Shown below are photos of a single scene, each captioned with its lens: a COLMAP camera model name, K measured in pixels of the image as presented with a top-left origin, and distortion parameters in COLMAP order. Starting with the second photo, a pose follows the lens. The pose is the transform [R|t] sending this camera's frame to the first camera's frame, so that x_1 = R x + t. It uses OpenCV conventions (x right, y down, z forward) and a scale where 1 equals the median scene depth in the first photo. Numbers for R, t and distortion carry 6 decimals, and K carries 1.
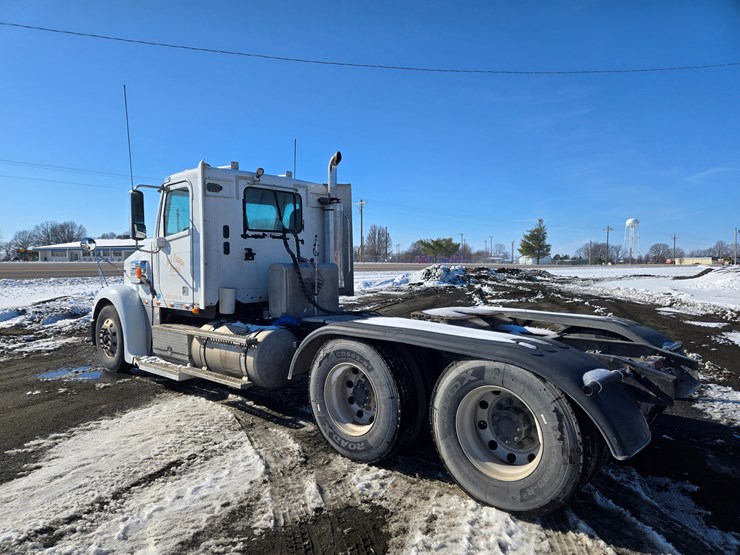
lens RADIAL K [[491.8, 0, 361.1], [0, 491.8, 285.6], [0, 0, 1]] dist [0.084780, -0.063434]
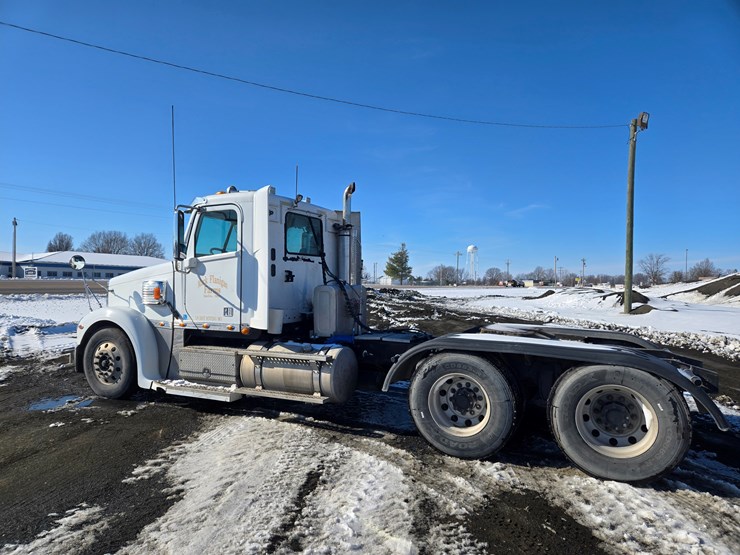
lens RADIAL K [[491.8, 0, 362.2], [0, 491.8, 285.4], [0, 0, 1]] dist [0.084780, -0.063434]
pose [[0.961172, 0.008936, 0.275807, -0.400576], [0.001986, 0.999226, -0.039295, -0.003183], [-0.275944, 0.038317, 0.960410, -0.043793]]
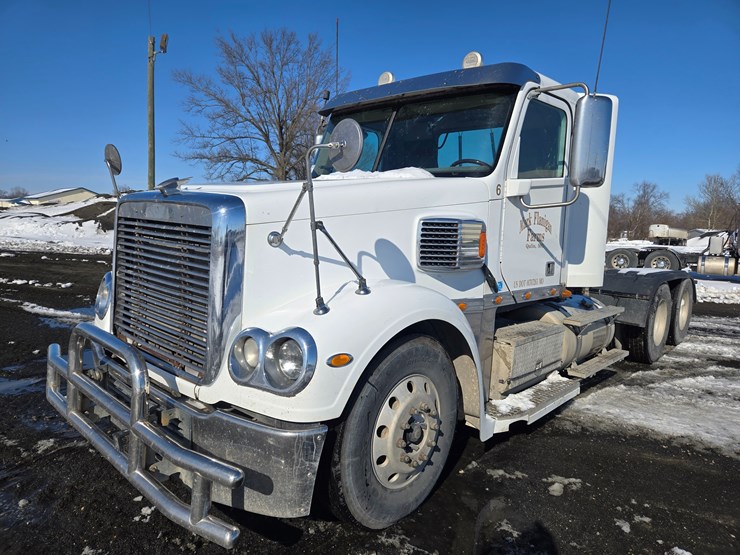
lens RADIAL K [[491.8, 0, 366.4], [0, 491.8, 272.8], [0, 0, 1]] dist [0.084780, -0.063434]
pose [[0.011292, -0.097644, 0.995157, -1.105567], [0.005012, 0.995214, 0.097593, -0.054809], [-0.999924, 0.003886, 0.011728, 1.341577]]
